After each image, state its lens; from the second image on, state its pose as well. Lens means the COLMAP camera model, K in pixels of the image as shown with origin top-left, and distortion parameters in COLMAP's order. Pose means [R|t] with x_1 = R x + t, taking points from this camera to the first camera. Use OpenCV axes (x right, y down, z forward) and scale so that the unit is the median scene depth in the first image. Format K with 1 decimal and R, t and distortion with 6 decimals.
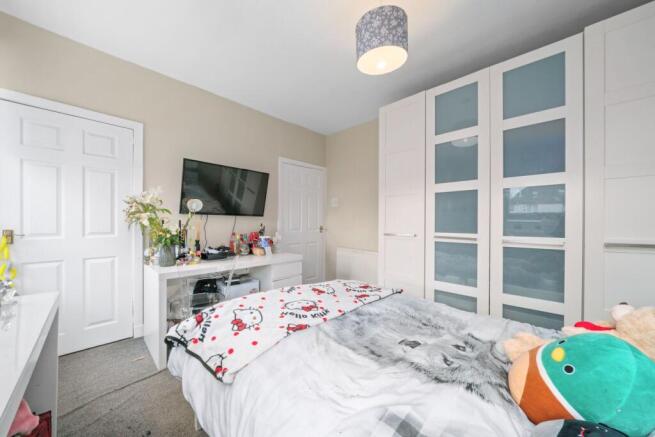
lens RADIAL K [[224.5, 0, 326.4], [0, 224.5, 218.9], [0, 0, 1]] dist [0.000416, 0.000049]
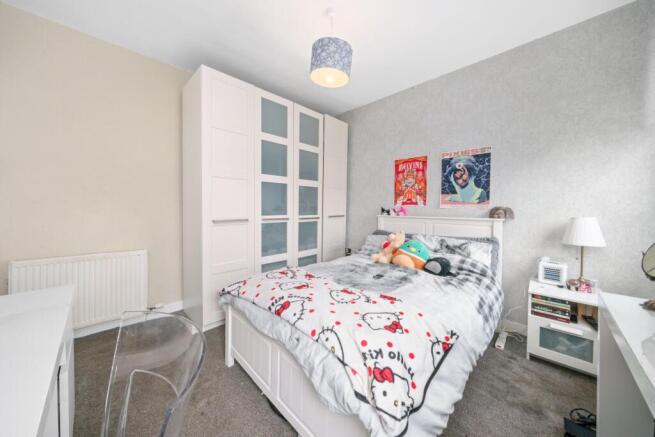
lens RADIAL K [[230.7, 0, 313.1], [0, 230.7, 206.3], [0, 0, 1]] dist [-0.000216, -0.000006]
pose [[0.046448, -0.005373, 0.998906, -0.777842], [-0.012058, 0.999910, 0.005939, 0.001043], [-0.998848, -0.012321, 0.046379, 0.770637]]
